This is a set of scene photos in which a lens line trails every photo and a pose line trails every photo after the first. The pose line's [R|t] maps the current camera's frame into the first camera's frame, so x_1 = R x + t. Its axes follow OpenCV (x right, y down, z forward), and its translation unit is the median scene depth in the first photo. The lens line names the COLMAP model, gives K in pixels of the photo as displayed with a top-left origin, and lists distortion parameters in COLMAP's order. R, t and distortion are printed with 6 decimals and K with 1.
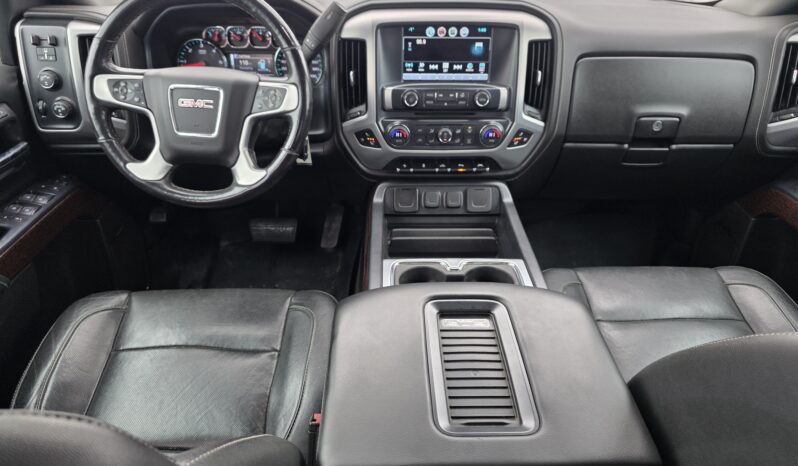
lens RADIAL K [[570.5, 0, 397.9], [0, 570.5, 269.4], [0, 0, 1]] dist [-0.000080, -0.001597]
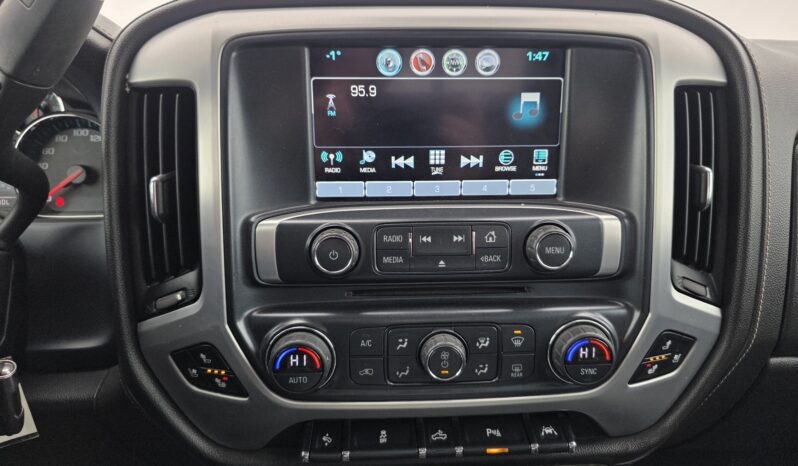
lens RADIAL K [[570.5, 0, 397.9], [0, 570.5, 269.4], [0, 0, 1]] dist [-0.000080, -0.001597]
pose [[0.999587, -0.019015, 0.021559, 0.050822], [0.023545, 0.971833, -0.234492, -0.208758], [-0.016493, 0.234903, 0.971879, 0.675198]]
